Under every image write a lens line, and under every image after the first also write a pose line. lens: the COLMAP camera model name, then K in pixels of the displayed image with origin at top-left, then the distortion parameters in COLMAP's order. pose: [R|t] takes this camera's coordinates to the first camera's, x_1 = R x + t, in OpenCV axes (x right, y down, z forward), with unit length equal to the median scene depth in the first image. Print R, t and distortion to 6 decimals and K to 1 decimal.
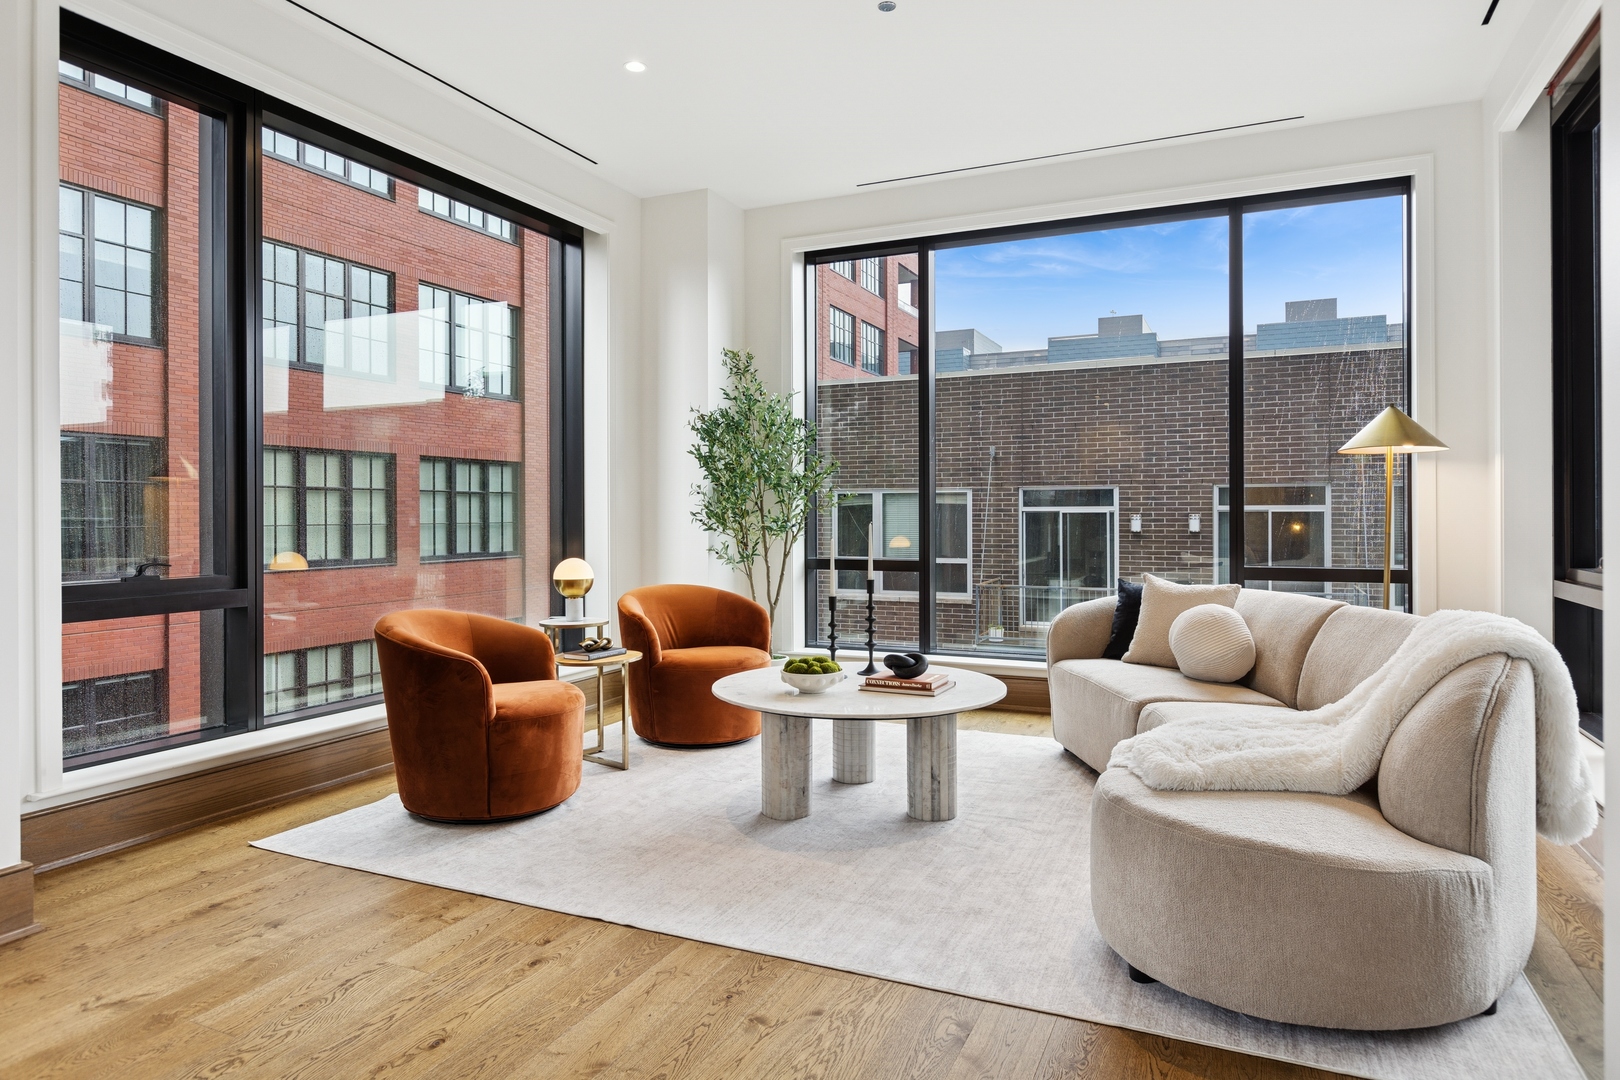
lens RADIAL K [[979.7, 0, 809.3], [0, 979.7, 516.0], [0, 0, 1]] dist [-0.001908, 0.000145]
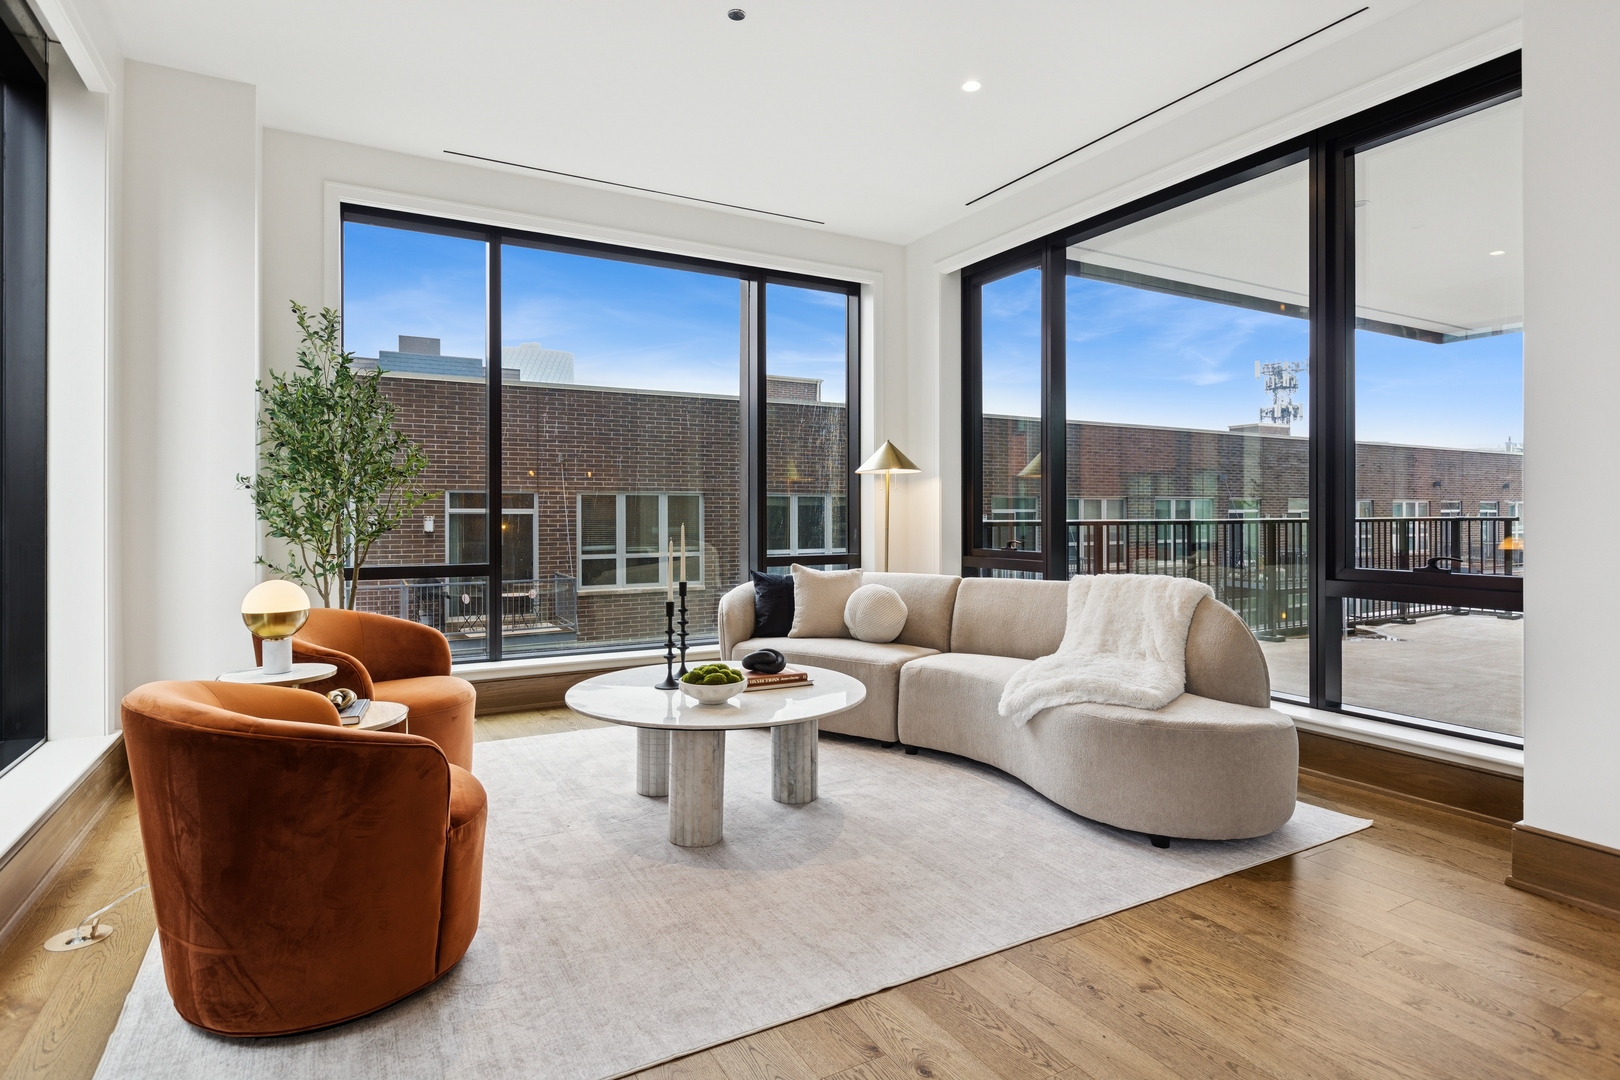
lens RADIAL K [[832.9, 0, 805.5], [0, 832.9, 514.3], [0, 0, 1]] dist [0.000167, -0.001185]
pose [[0.595158, 0.003018, 0.803603, -0.630719], [0.000250, 0.999992, -0.003940, 0.000451], [-0.803609, 0.002546, 0.595152, 0.473953]]
